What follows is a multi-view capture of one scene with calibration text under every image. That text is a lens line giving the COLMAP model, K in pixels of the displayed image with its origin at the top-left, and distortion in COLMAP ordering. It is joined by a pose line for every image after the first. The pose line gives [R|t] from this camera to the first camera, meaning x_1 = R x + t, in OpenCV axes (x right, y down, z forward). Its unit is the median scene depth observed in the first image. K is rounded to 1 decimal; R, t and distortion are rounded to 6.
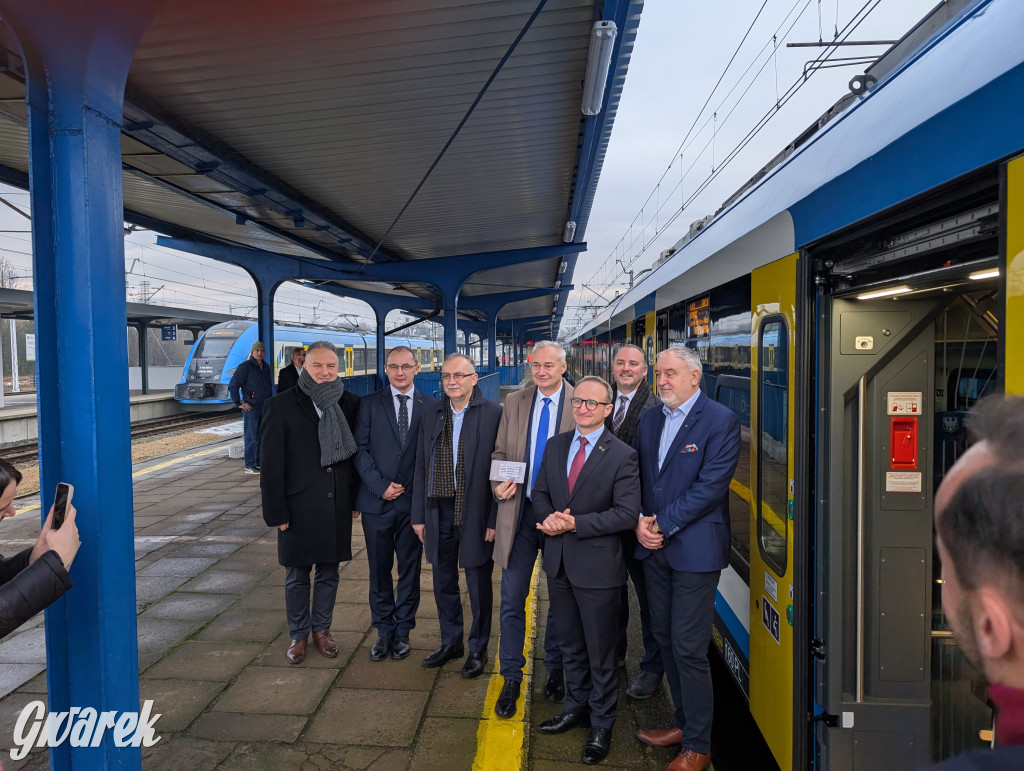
lens RADIAL K [[735.2, 0, 512.0], [0, 735.2, 385.5], [0, 0, 1]] dist [0.006330, 0.001387]
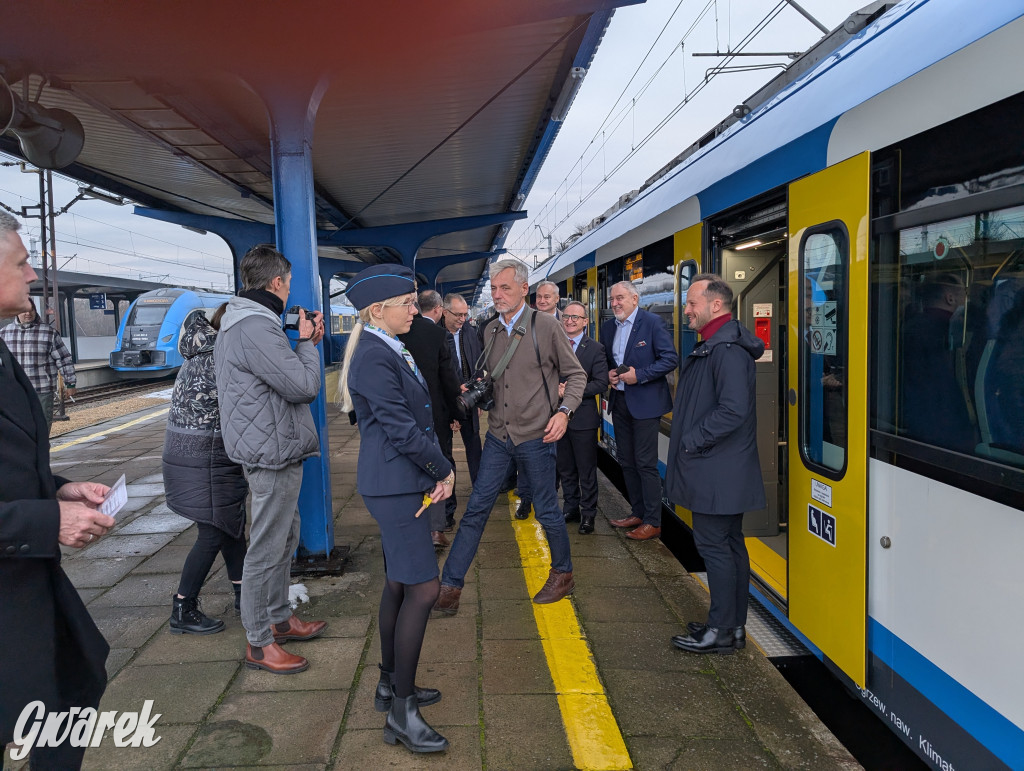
lens RADIAL K [[735.2, 0, 512.0], [0, 735.2, 385.5], [0, 0, 1]] dist [0.006330, 0.001387]
pose [[0.993236, -0.029797, 0.112226, -0.094674], [0.024724, 0.998620, 0.046328, 0.040229], [-0.113452, -0.043240, 0.992602, -0.247360]]
